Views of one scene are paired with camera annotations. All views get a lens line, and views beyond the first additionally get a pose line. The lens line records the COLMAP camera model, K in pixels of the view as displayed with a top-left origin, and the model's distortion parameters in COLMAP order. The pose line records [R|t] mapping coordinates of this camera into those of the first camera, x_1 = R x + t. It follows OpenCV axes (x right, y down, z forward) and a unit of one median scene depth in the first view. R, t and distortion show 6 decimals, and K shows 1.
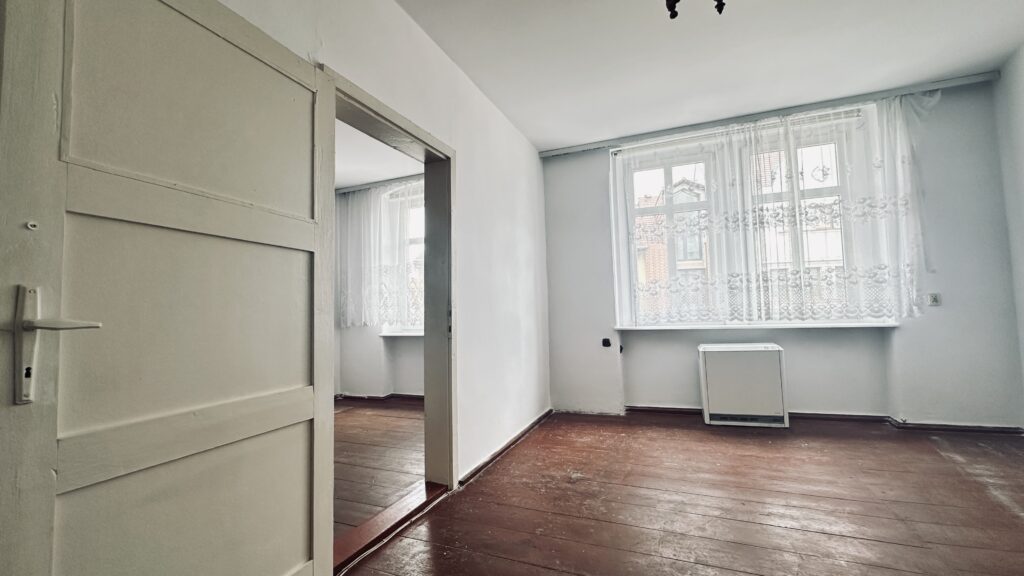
lens RADIAL K [[407.1, 0, 510.6], [0, 407.1, 288.4], [0, 0, 1]] dist [-0.000929, -0.000196]
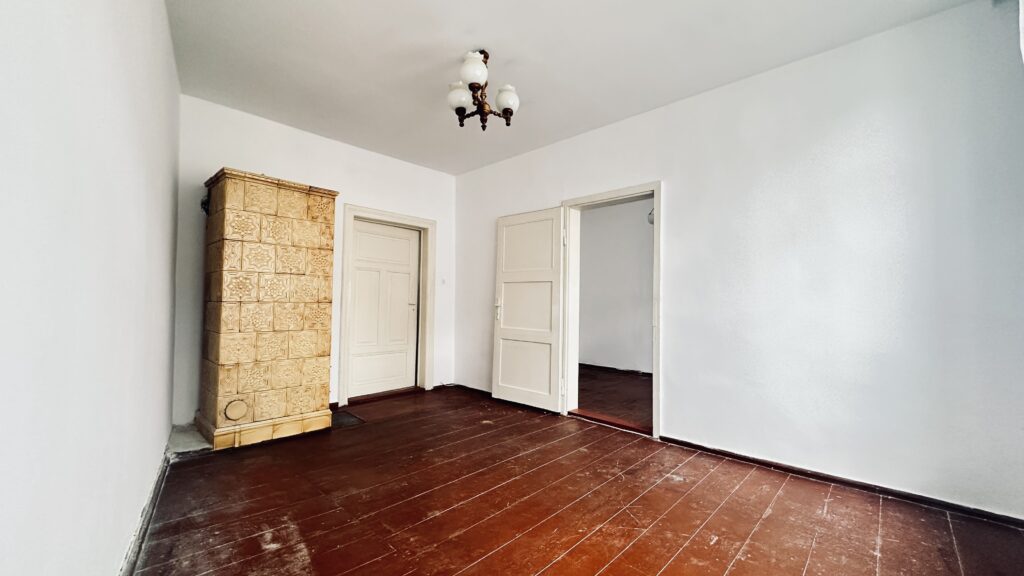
lens RADIAL K [[407.1, 0, 510.1], [0, 407.1, 291.7], [0, 0, 1]] dist [-0.000929, -0.000196]
pose [[-0.361542, -0.002714, -0.932352, 0.938282], [0.051721, 0.998398, -0.022962, 0.010403], [0.930920, -0.056523, -0.360823, 0.772081]]
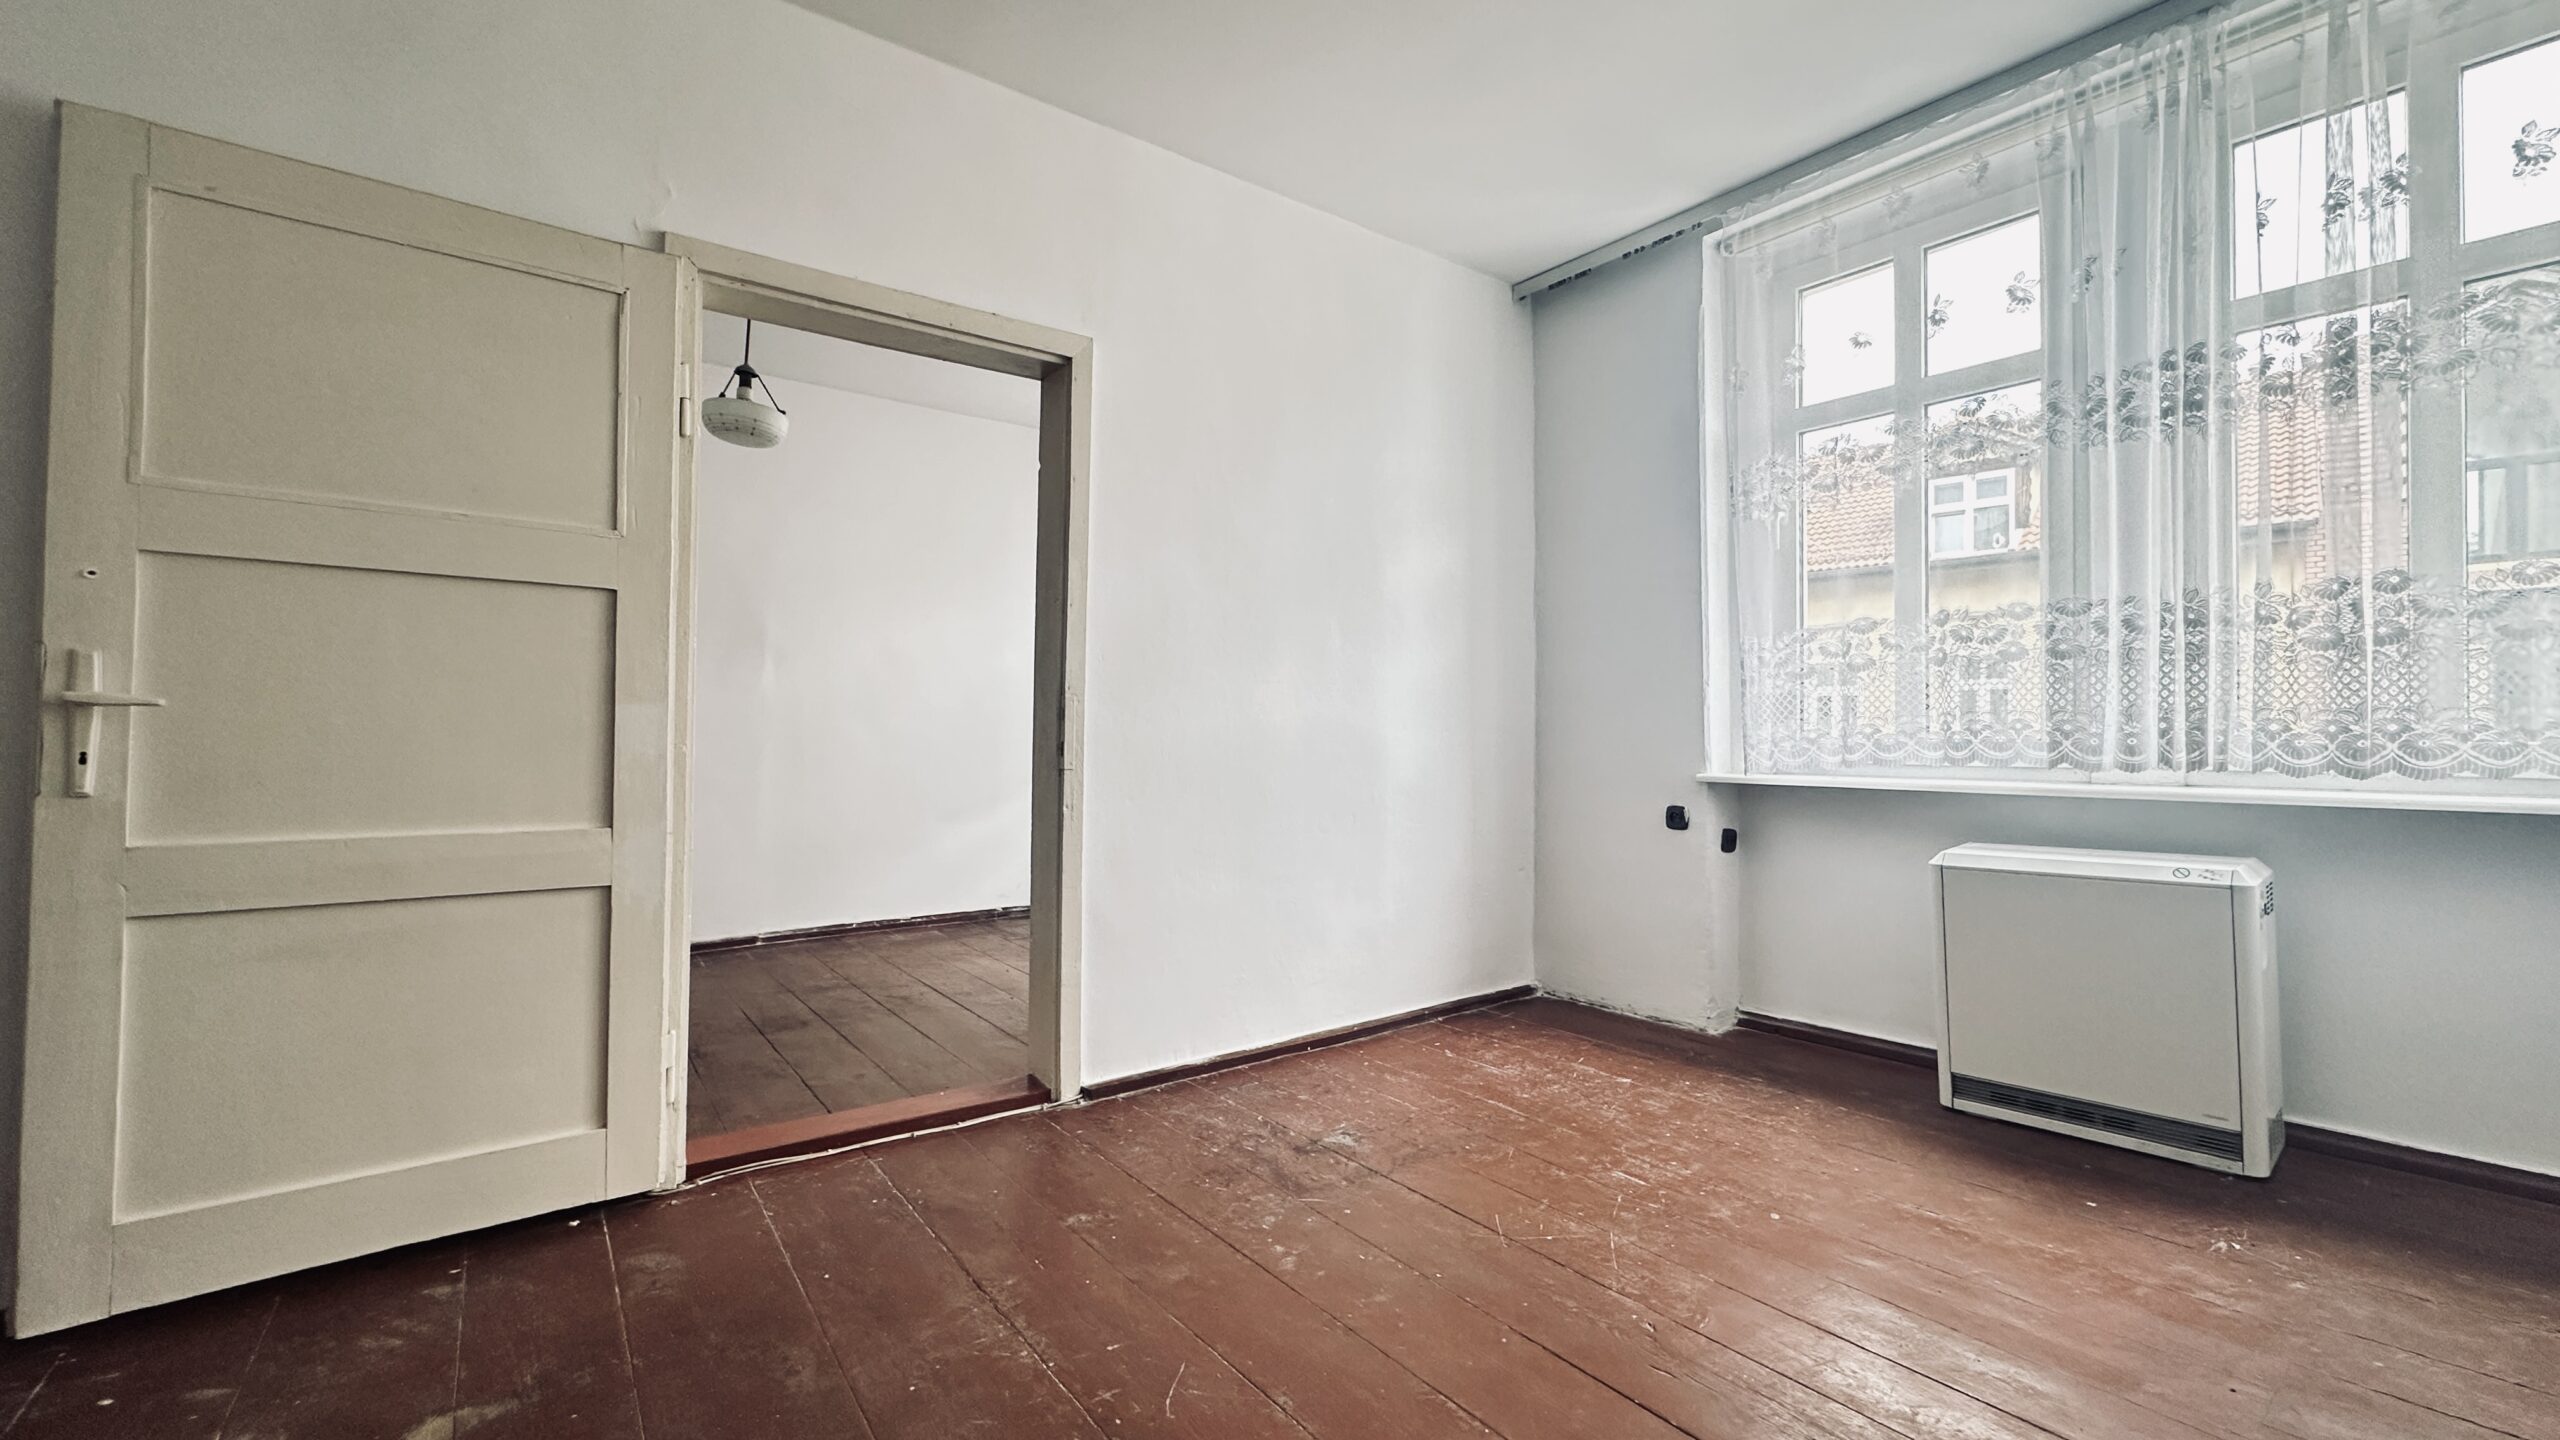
lens RADIAL K [[1017.7, 0, 1277.8], [0, 1017.7, 719.7], [0, 0, 1]] dist [-0.000929, -0.000196]
pose [[0.860543, 0.022296, -0.508889, 0.457072], [0.002977, 0.998804, 0.048794, 0.010029], [0.509368, -0.043504, 0.859448, 0.119745]]
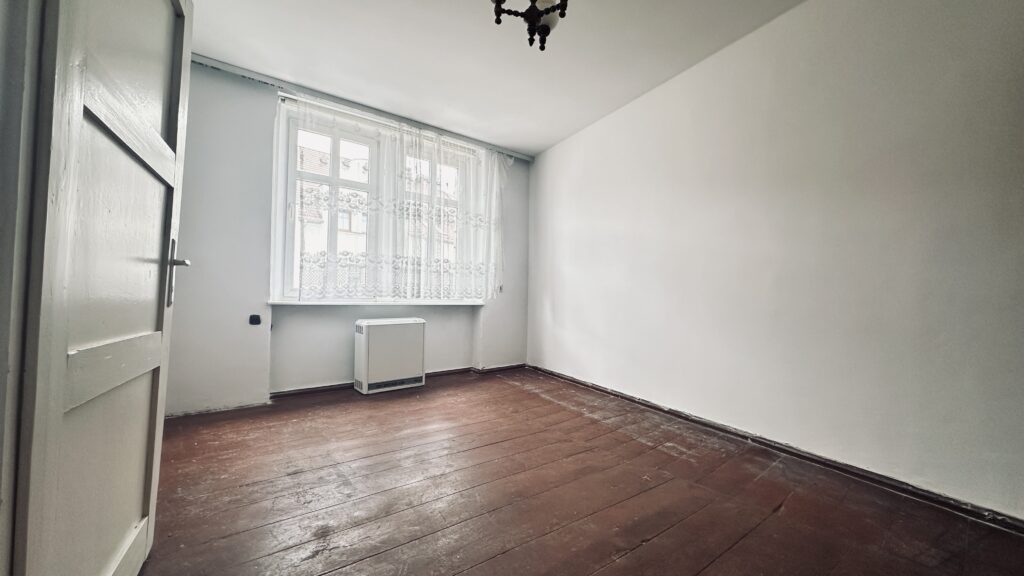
lens RADIAL K [[407.1, 0, 509.6], [0, 407.1, 287.1], [0, 0, 1]] dist [-0.000929, -0.000196]
pose [[0.499100, 0.062980, 0.864253, -0.271780], [-0.078813, 0.996521, -0.027105, 0.058730], [-0.862953, -0.054586, 0.502327, 0.171019]]
